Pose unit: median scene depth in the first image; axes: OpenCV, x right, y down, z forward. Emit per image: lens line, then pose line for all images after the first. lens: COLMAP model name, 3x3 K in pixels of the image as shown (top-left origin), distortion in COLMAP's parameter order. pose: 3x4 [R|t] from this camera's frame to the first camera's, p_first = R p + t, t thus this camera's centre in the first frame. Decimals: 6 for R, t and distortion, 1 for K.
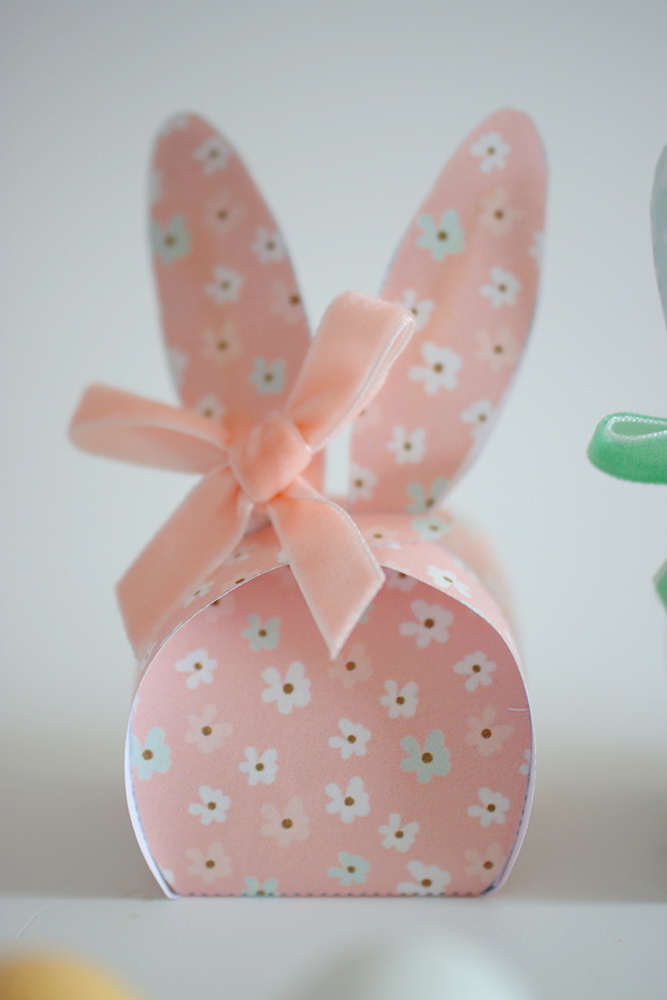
lens RADIAL K [[3215.1, 0, 333.5], [0, 3215.1, 500.0], [0, 0, 1]] dist [-0.088880, 0.963376]
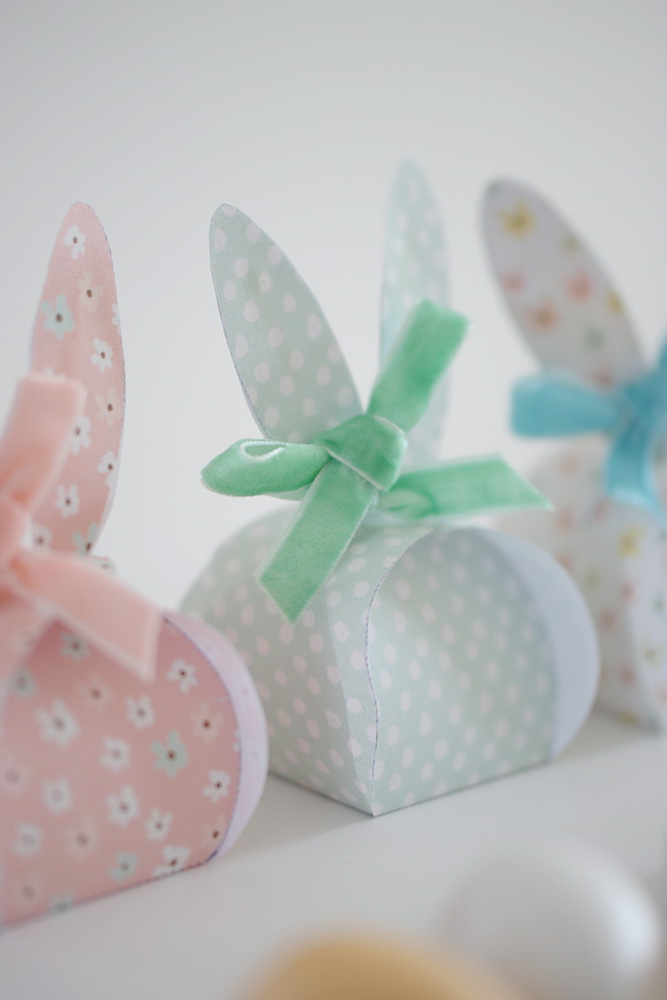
lens RADIAL K [[3215.1, 0, 333.5], [0, 3215.1, 500.0], [0, 0, 1]] dist [-0.088880, 0.963376]
pose [[0.723399, -0.170724, 0.668990, -0.689664], [0.178590, 0.982239, 0.057548, -0.067628], [-0.666933, 0.077844, 0.741040, 0.083424]]
